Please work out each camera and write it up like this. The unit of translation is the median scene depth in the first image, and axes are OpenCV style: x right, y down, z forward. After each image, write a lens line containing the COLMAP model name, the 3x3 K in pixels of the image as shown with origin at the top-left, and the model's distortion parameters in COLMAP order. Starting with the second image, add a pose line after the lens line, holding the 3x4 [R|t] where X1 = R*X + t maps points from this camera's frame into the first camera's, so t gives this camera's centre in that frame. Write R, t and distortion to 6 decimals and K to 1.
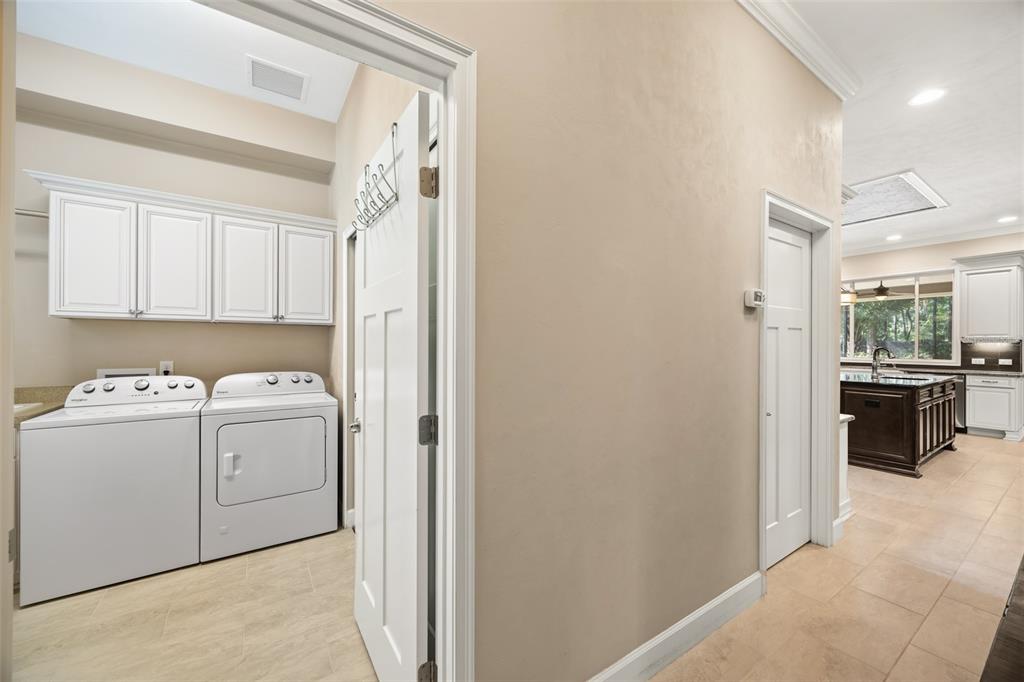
lens RADIAL K [[391.0, 0, 512.9], [0, 391.0, 343.1], [0, 0, 1]] dist [-0.001315, -0.000069]
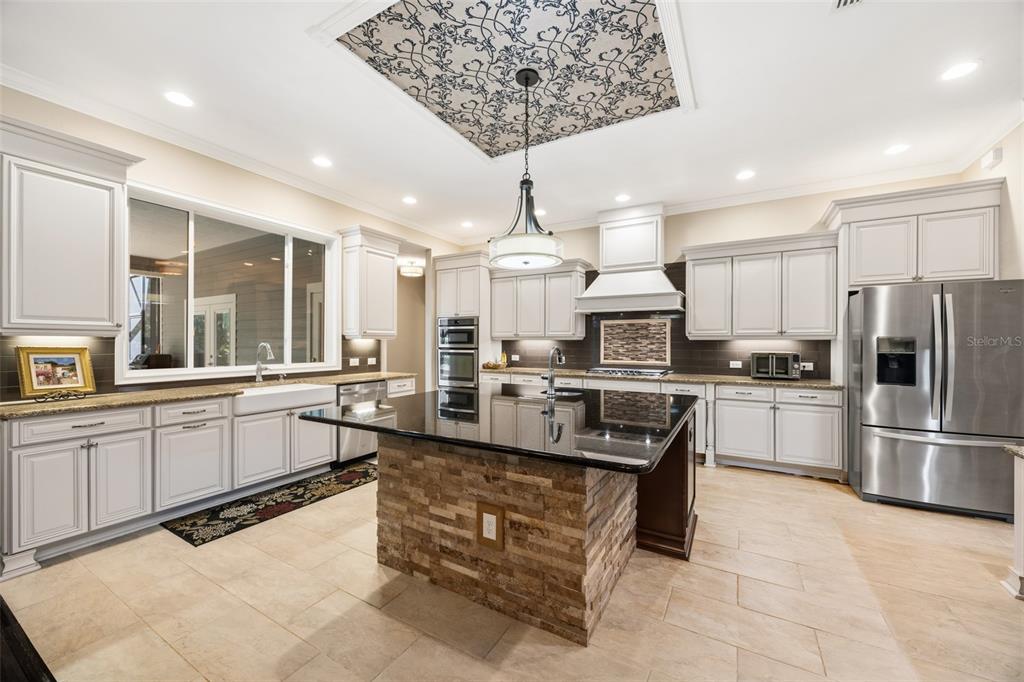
lens RADIAL K [[391.0, 0, 516.3], [0, 391.0, 345.1], [0, 0, 1]] dist [-0.001315, -0.000069]
pose [[-0.442899, -0.009392, 0.896522, 0.336531], [-0.005123, 0.999955, 0.007945, 0.003179], [-0.896557, -0.001074, -0.442927, 1.108606]]
